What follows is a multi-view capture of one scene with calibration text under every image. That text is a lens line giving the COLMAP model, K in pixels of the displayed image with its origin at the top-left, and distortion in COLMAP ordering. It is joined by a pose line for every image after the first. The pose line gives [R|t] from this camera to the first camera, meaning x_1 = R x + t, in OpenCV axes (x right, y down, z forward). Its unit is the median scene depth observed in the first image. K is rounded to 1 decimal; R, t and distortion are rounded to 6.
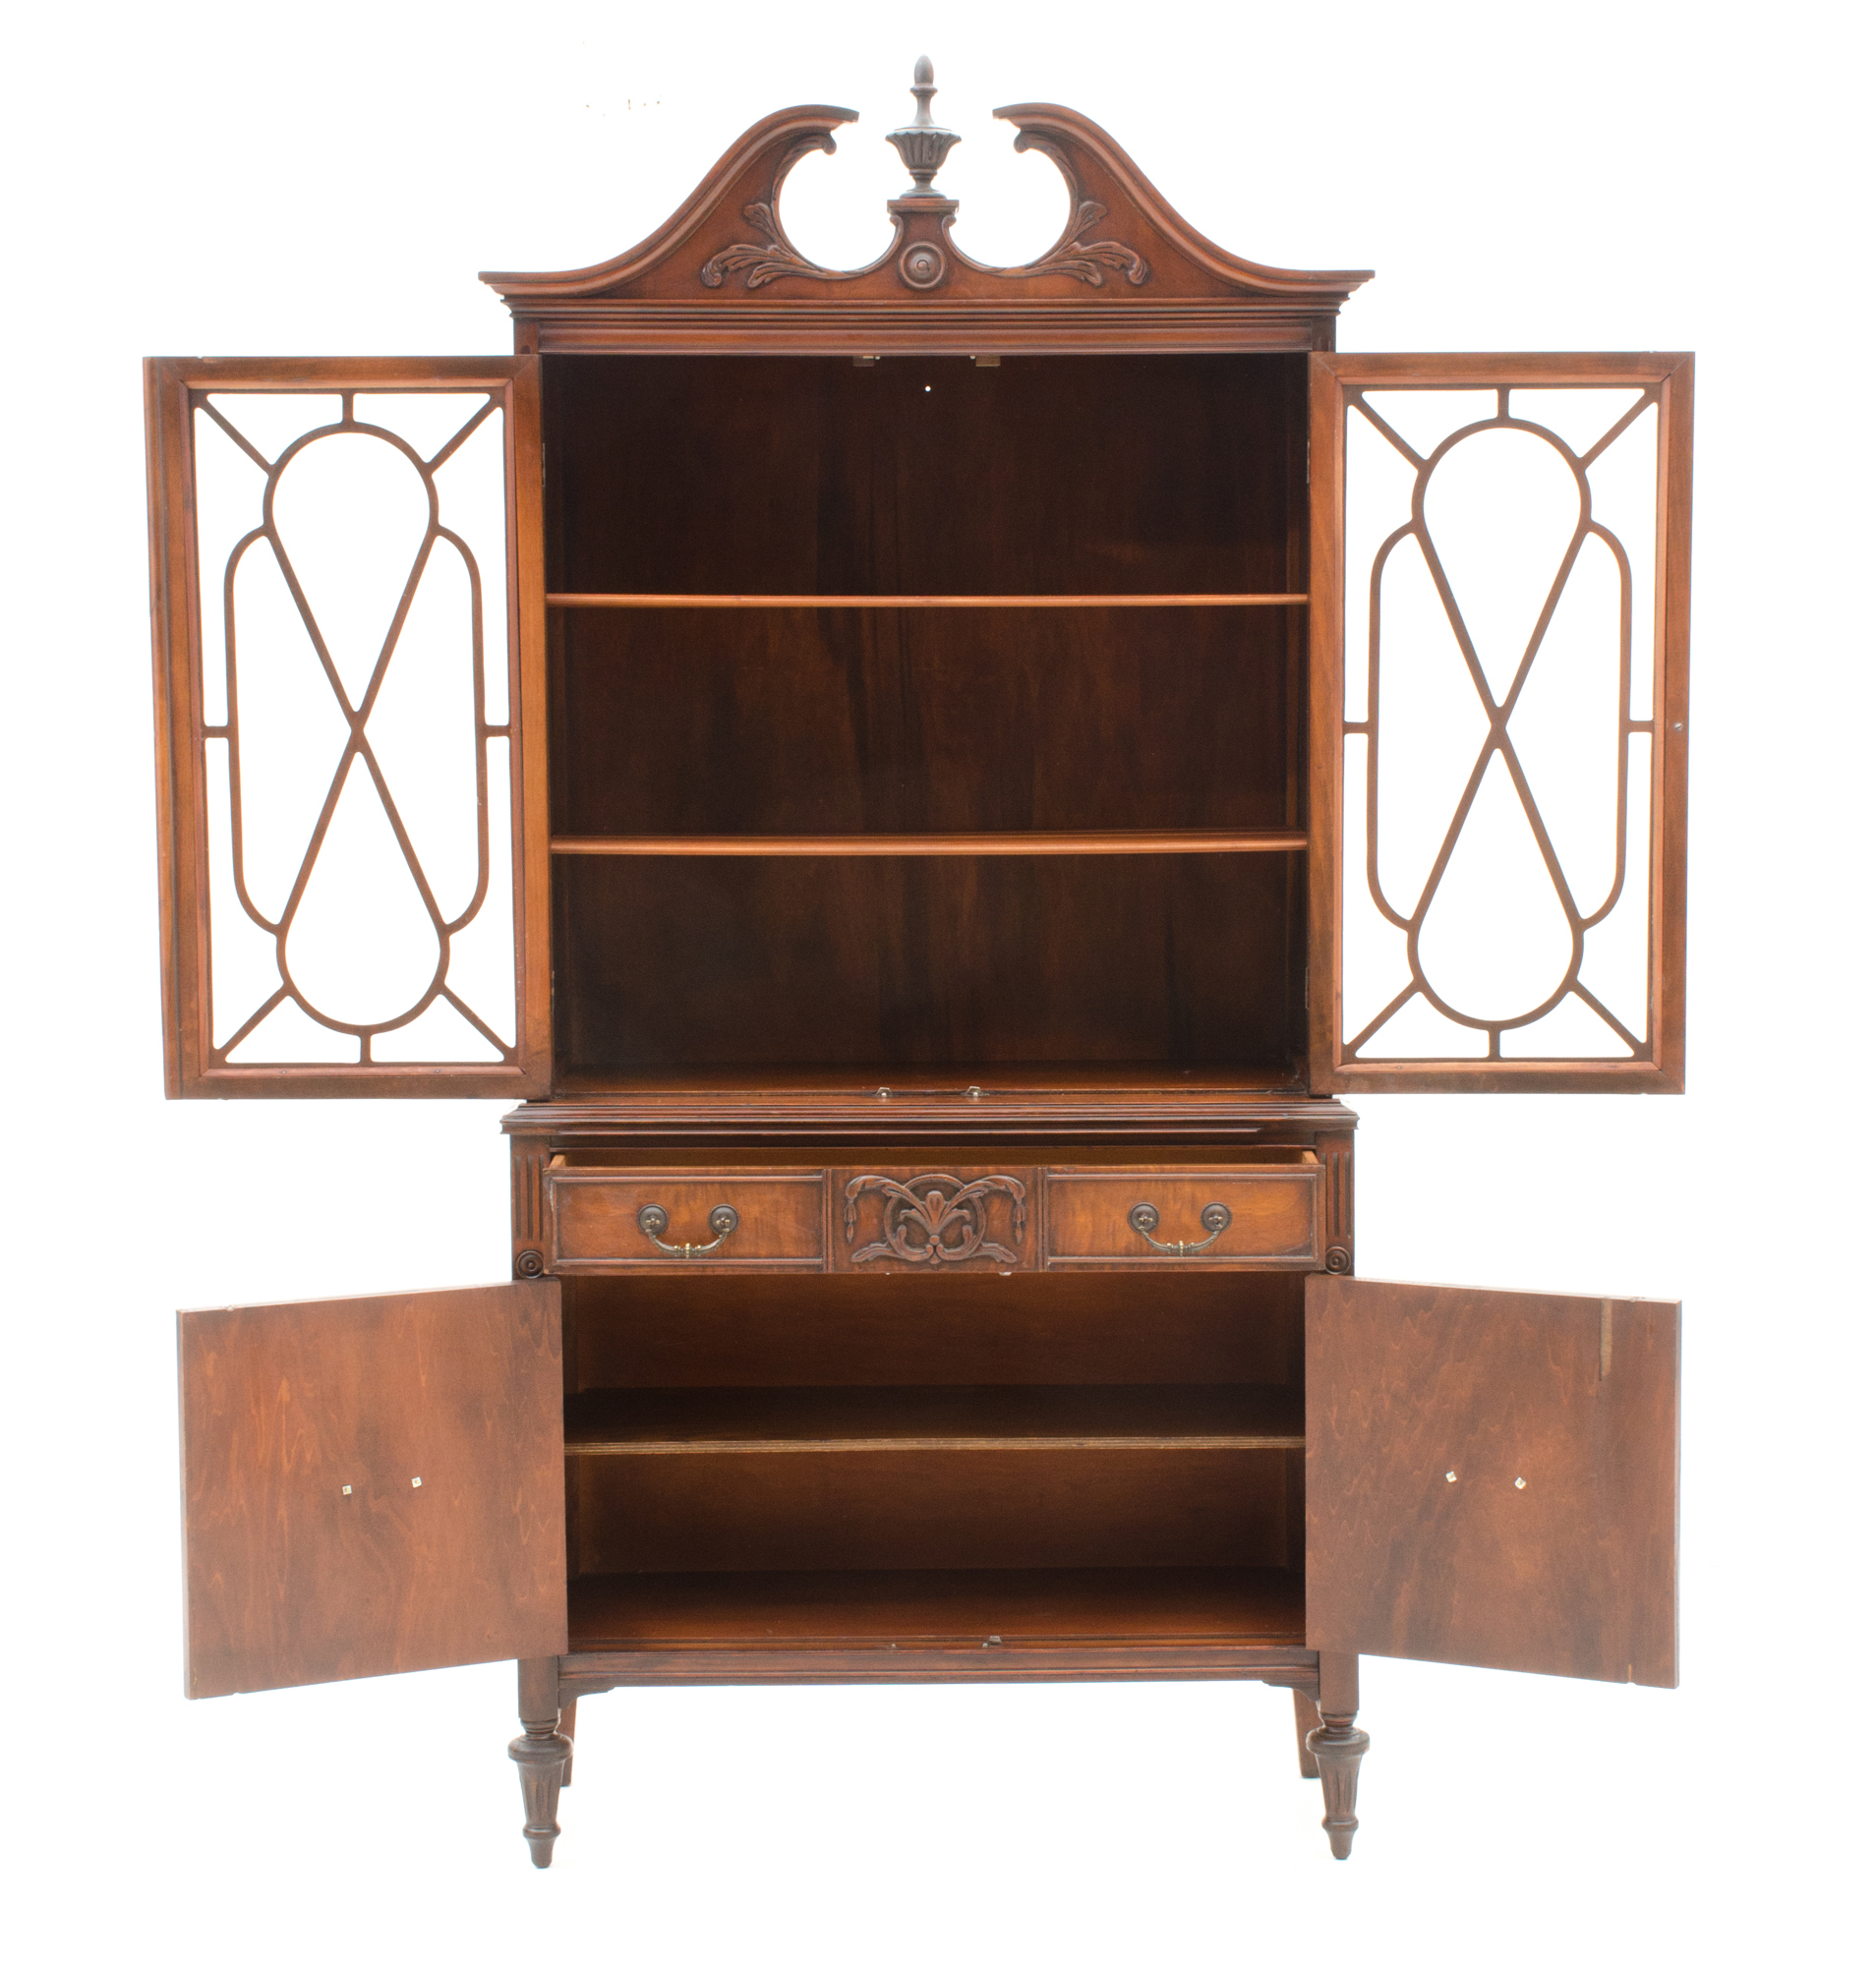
lens RADIAL K [[4370.8, 0, 947.7], [0, 4370.8, 995.6], [0, 0, 1]] dist [0.114771, 0.000000]
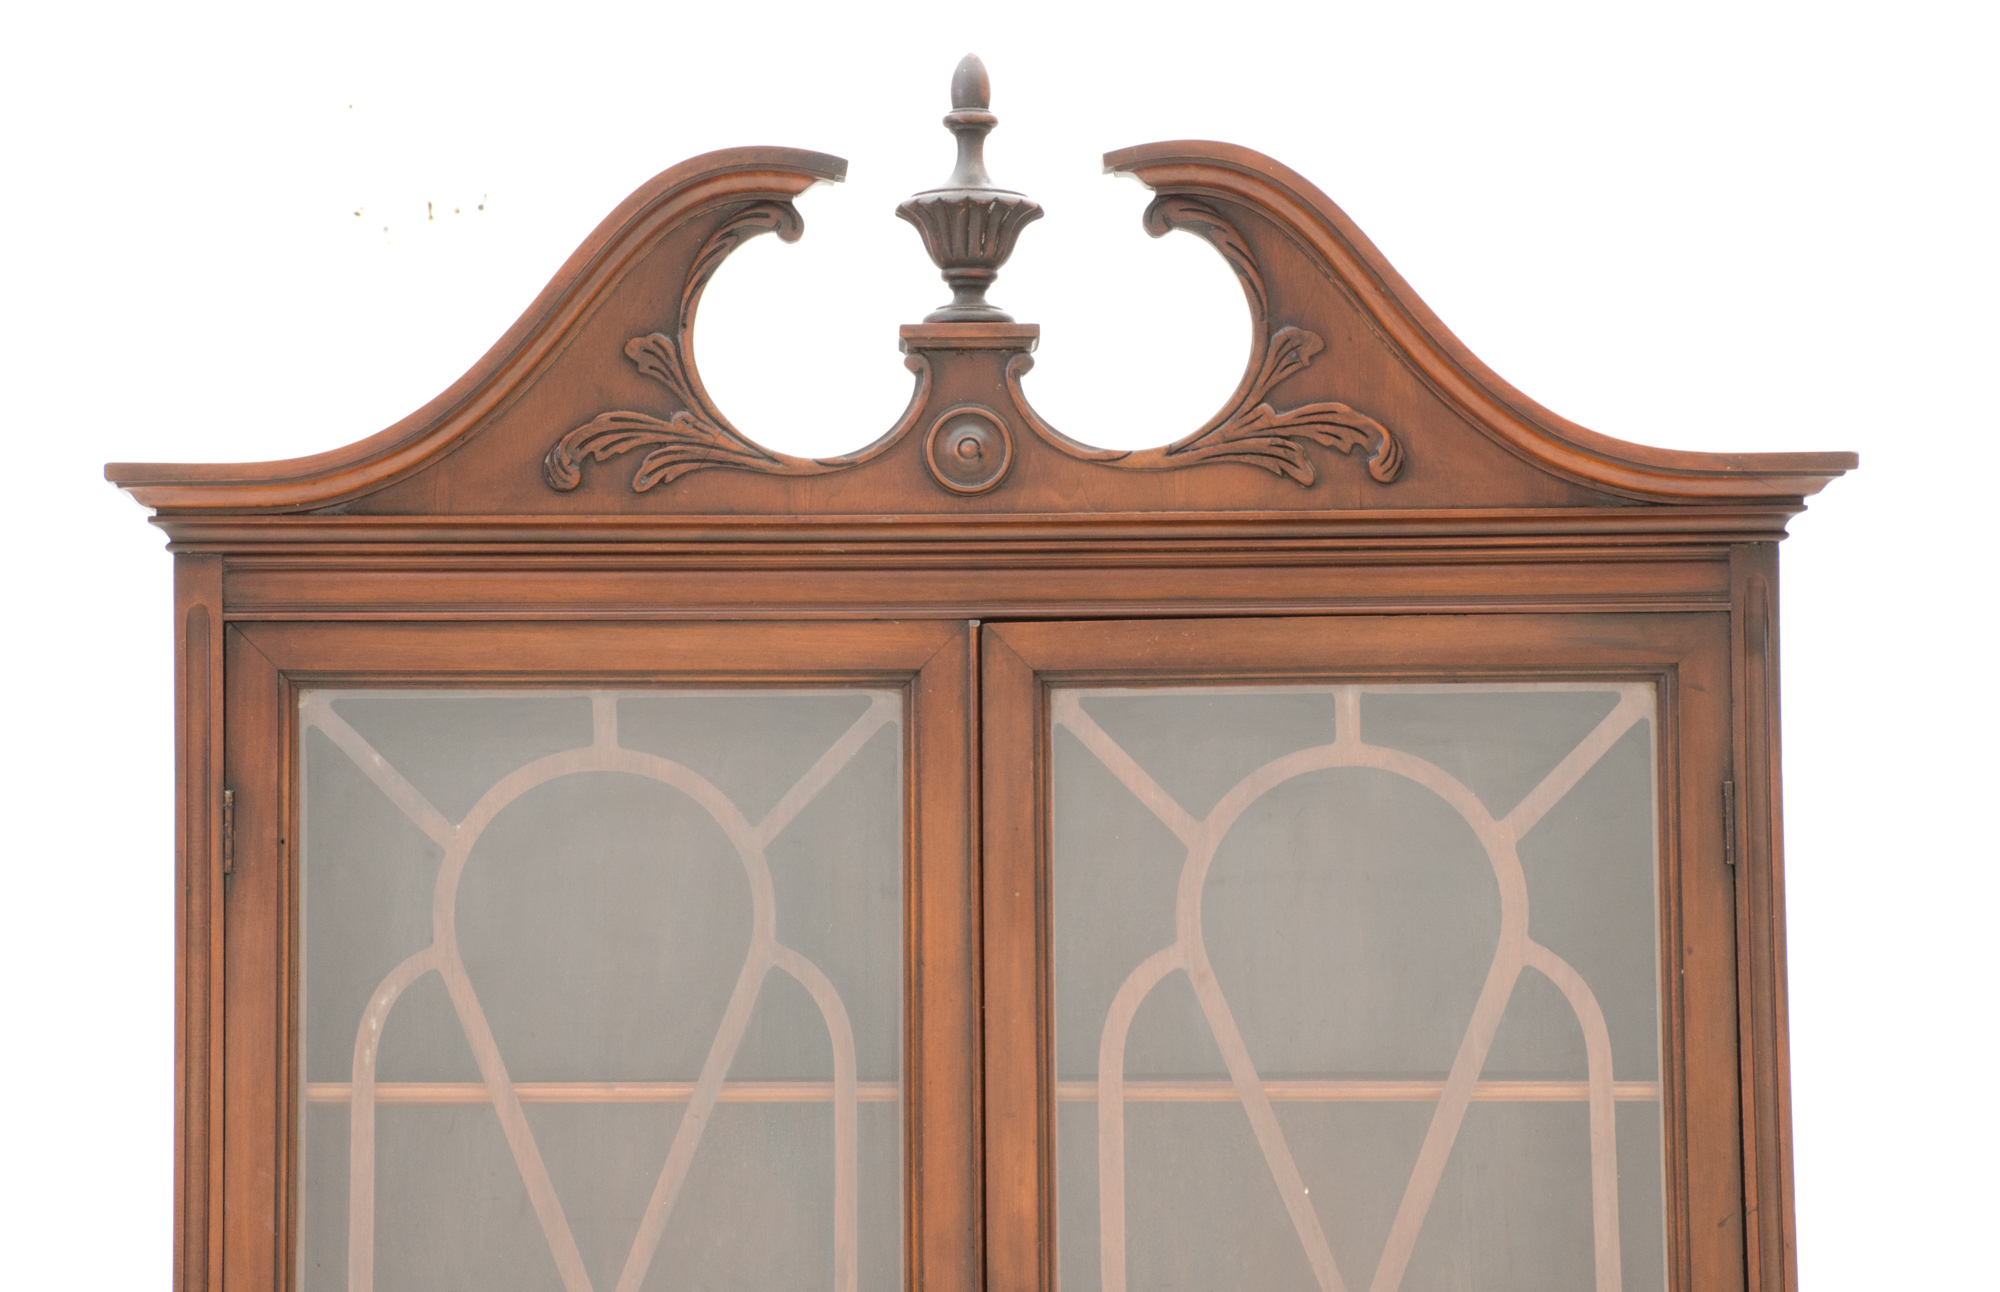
lens RADIAL K [[7153.5, 0, 965.5], [0, 7153.5, 666.4], [0, 0, 1]] dist [0.833335, 0.000000]
pose [[0.999986, -0.003042, -0.004238, -0.002593], [0.002439, 0.990759, -0.135614, -0.025303], [0.004611, 0.135602, 0.990753, 0.159065]]
